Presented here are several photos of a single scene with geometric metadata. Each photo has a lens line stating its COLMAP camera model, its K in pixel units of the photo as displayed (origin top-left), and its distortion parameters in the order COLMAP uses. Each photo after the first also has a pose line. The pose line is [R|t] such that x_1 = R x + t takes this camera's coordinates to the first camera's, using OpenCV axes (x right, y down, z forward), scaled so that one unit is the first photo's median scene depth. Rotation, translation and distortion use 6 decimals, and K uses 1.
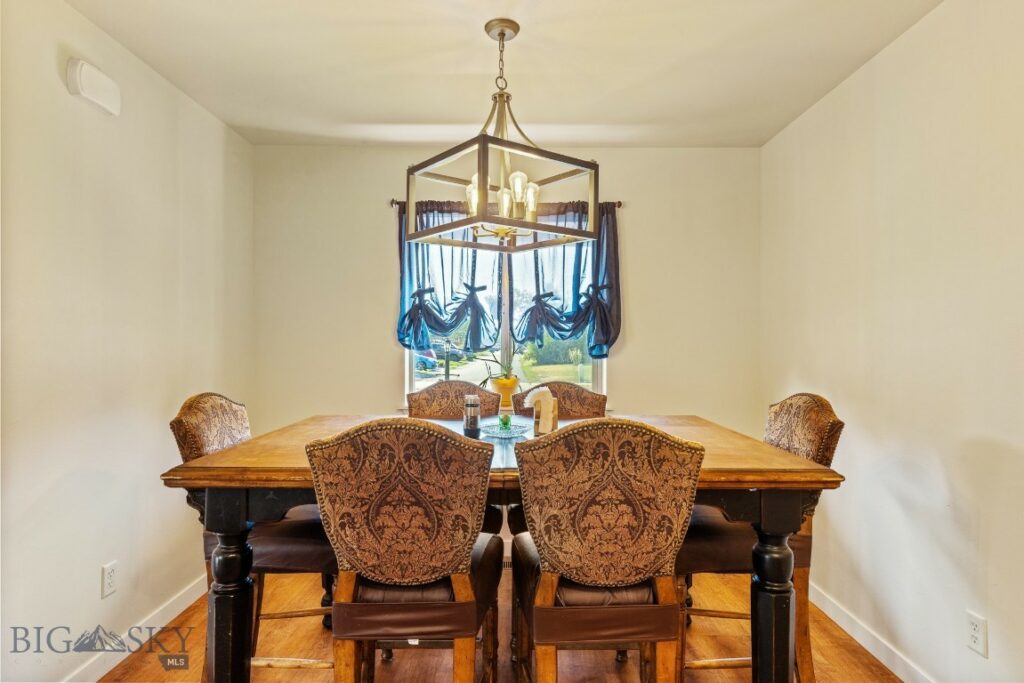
lens RADIAL K [[584.2, 0, 513.9], [0, 584.2, 342.9], [0, 0, 1]] dist [0.008292, -0.001879]
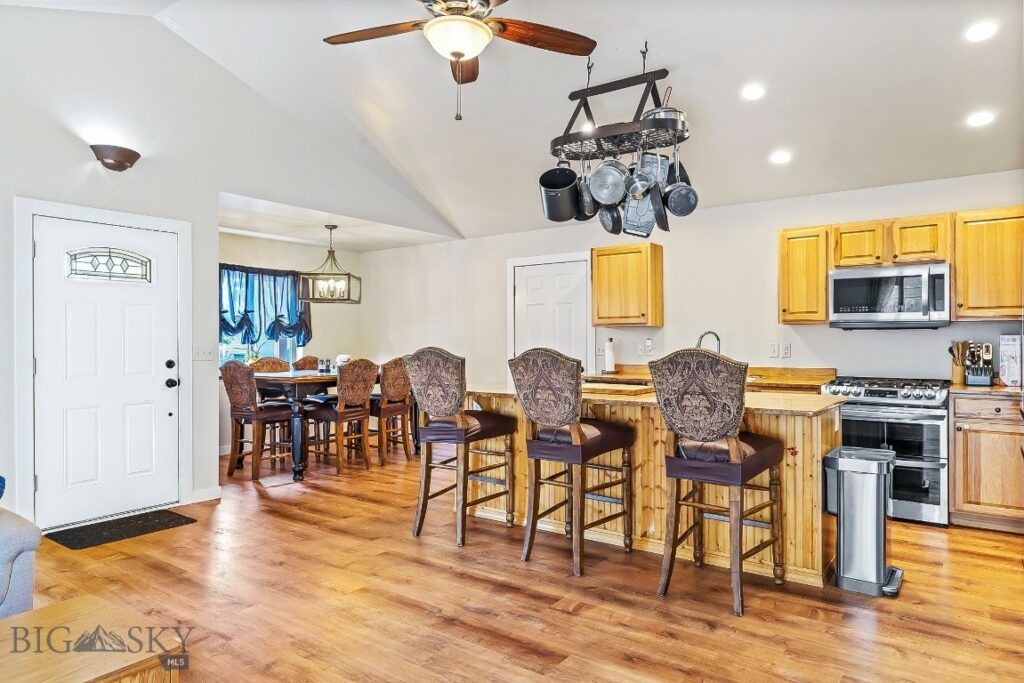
lens RADIAL K [[640.9, 0, 515.1], [0, 640.9, 339.1], [0, 0, 1]] dist [0.007194, -0.004530]
pose [[0.579408, -0.002721, 0.815033, -1.287047], [0.005543, 0.999984, -0.000602, 0.004652], [-0.815019, 0.004866, 0.579414, -0.953442]]
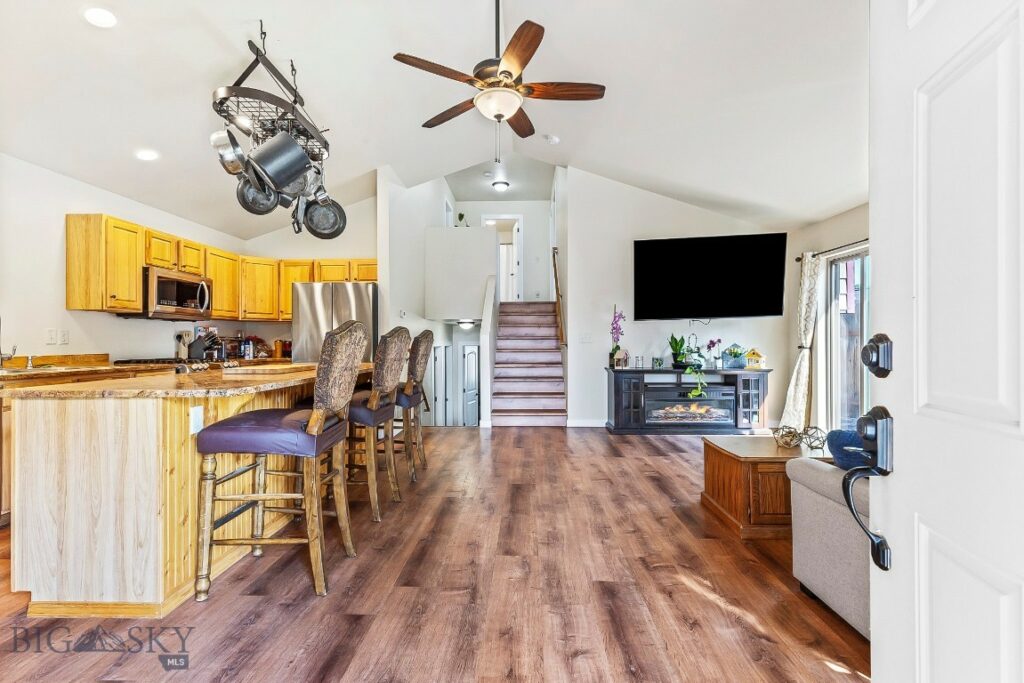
lens RADIAL K [[462.1, 0, 515.3], [0, 462.1, 342.0], [0, 0, 1]] dist [0.009832, -0.000944]
pose [[-0.999821, 0.000092, 0.018905, -0.663759], [0.000123, 0.999999, 0.001643, 0.046828], [-0.018904, 0.001645, -0.999820, 0.507583]]
